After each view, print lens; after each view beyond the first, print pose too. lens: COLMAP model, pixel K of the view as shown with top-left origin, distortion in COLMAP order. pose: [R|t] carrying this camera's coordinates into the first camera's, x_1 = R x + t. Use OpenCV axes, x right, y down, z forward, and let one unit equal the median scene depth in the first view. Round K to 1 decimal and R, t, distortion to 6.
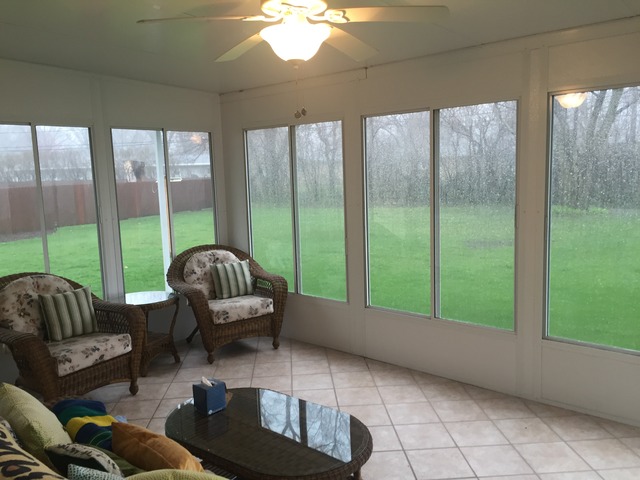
lens RADIAL K [[546.4, 0, 320.0], [0, 546.4, 240.0], [0, 0, 1]] dist [0.069445, -0.107657]
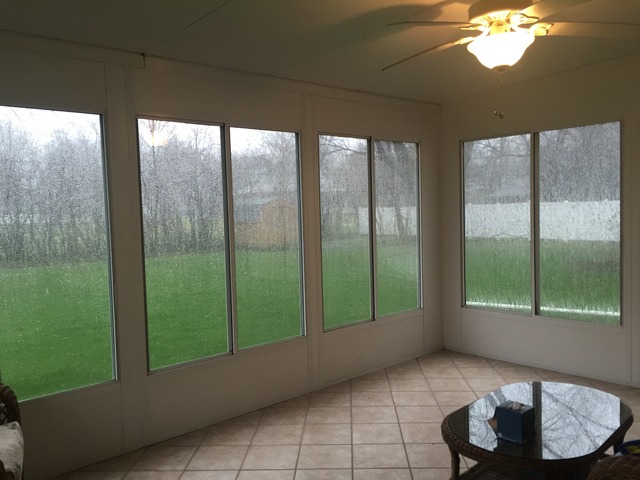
lens RADIAL K [[546.4, 0, 320.0], [0, 546.4, 240.0], [0, 0, 1]] dist [0.069445, -0.107657]
pose [[0.100358, -0.029148, 0.994524, -0.752352], [0.147313, 0.988989, 0.014120, -0.037943], [-0.983985, 0.145089, 0.103547, 0.821106]]
